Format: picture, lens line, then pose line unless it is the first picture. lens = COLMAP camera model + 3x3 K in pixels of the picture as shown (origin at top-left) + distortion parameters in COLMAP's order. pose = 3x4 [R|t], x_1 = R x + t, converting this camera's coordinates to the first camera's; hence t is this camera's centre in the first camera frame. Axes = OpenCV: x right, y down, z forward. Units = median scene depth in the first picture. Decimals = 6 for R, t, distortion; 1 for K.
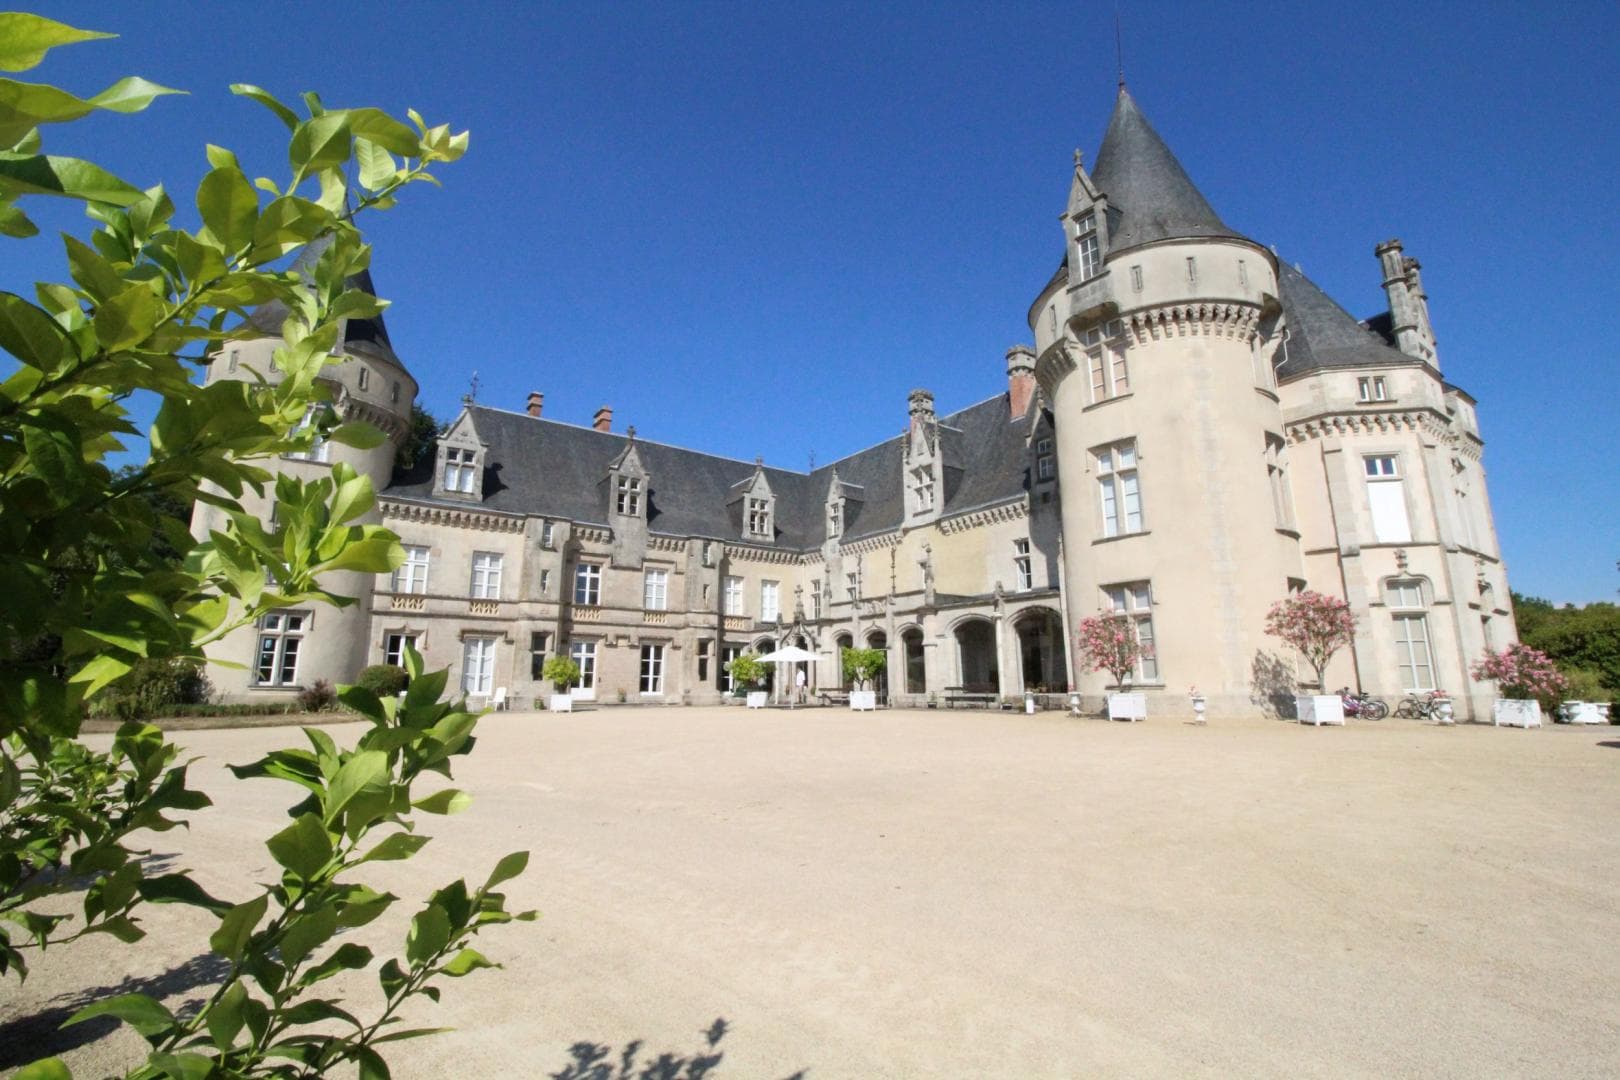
lens RADIAL K [[746.1, 0, 799.9], [0, 746.1, 529.8], [0, 0, 1]] dist [-0.006929, -0.000657]
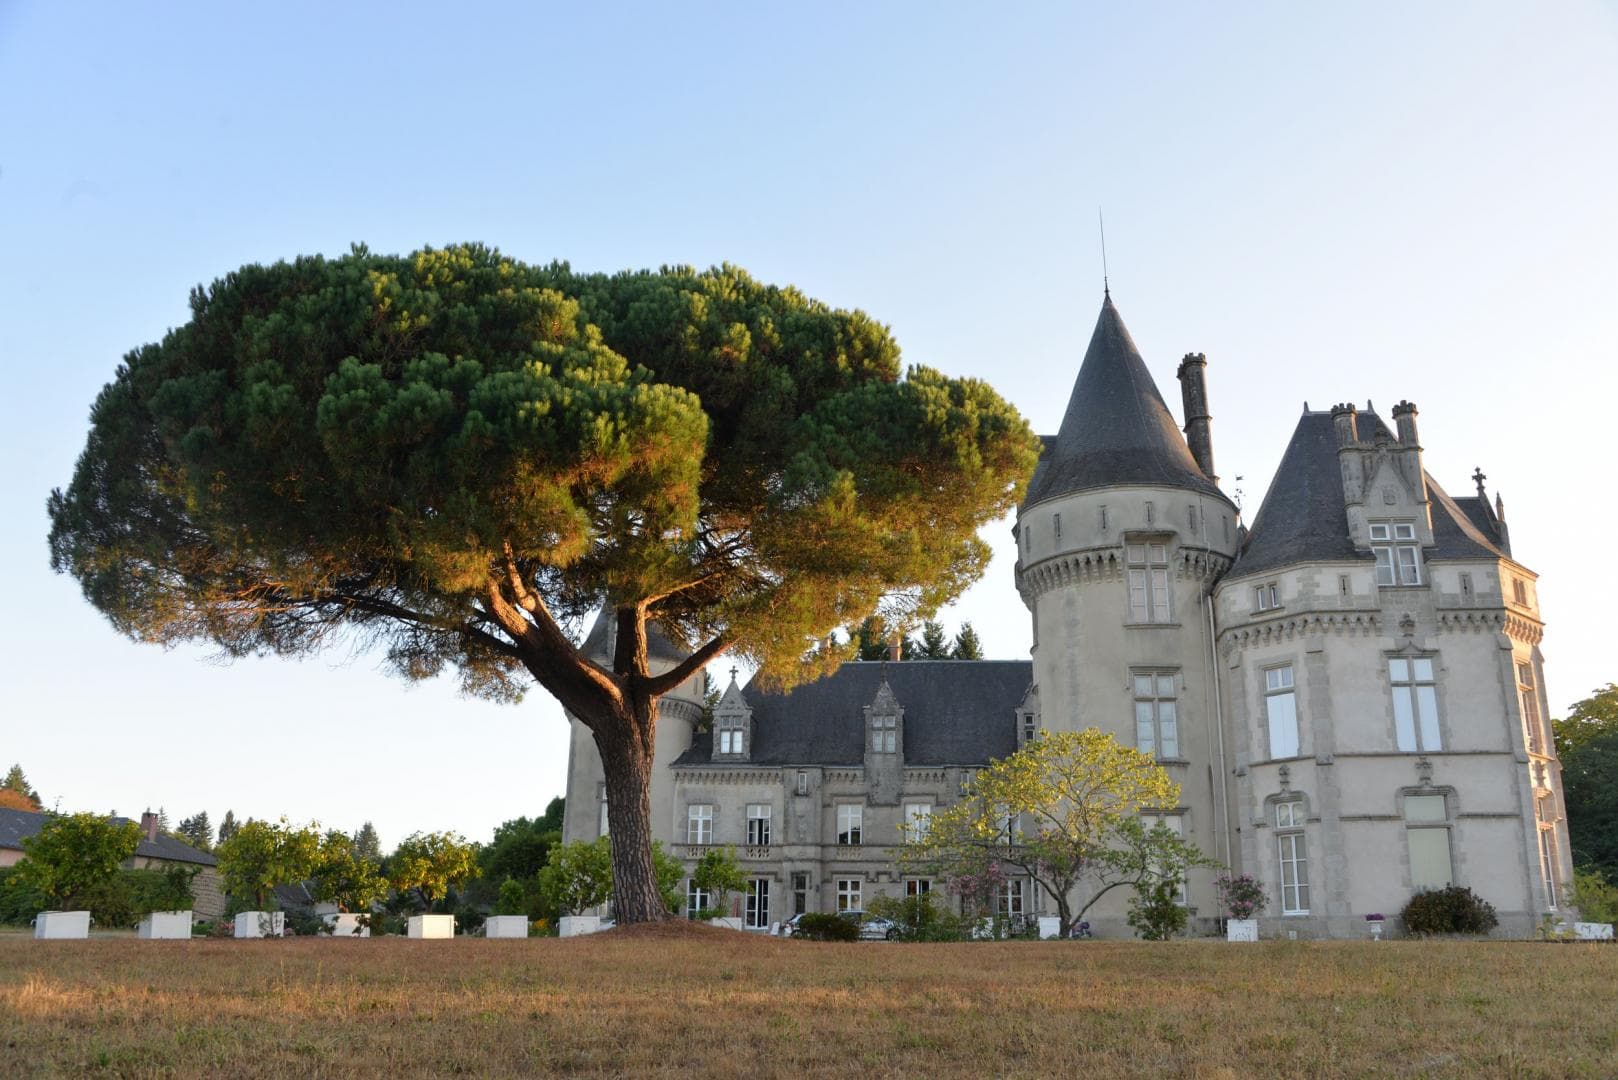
lens RADIAL K [[1304.1, 0, 811.6], [0, 1304.1, 550.1], [0, 0, 1]] dist [-0.078015, -0.001853]
pose [[0.746290, -0.188197, -0.638462, 1.076047], [0.131997, 0.981991, -0.135168, -0.076509], [0.652402, 0.016600, 0.757691, -0.502022]]
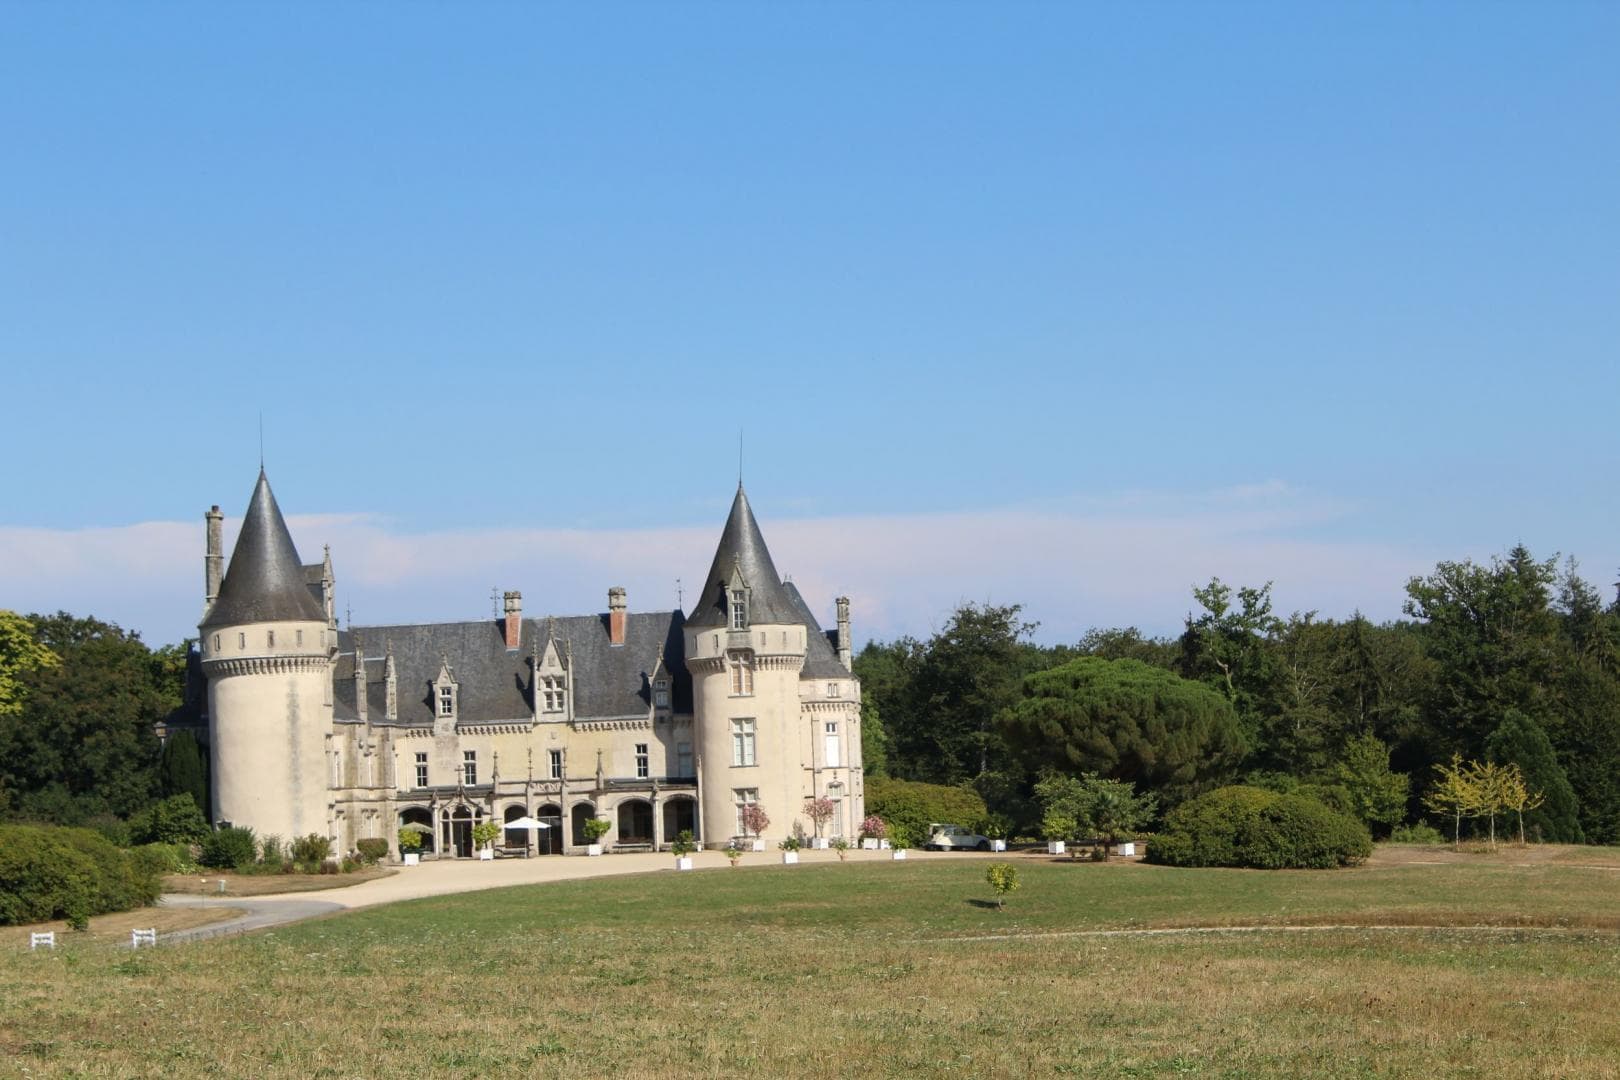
lens RADIAL K [[3649.0, 0, 806.4], [0, 3649.0, 539.4], [0, 0, 1]] dist [0.029220, 0.000000]
pose [[0.672878, 0.030607, 0.739120, -5.076994], [-0.122842, 0.989895, 0.070841, -0.985802], [-0.729483, -0.138462, 0.669838, -4.246402]]
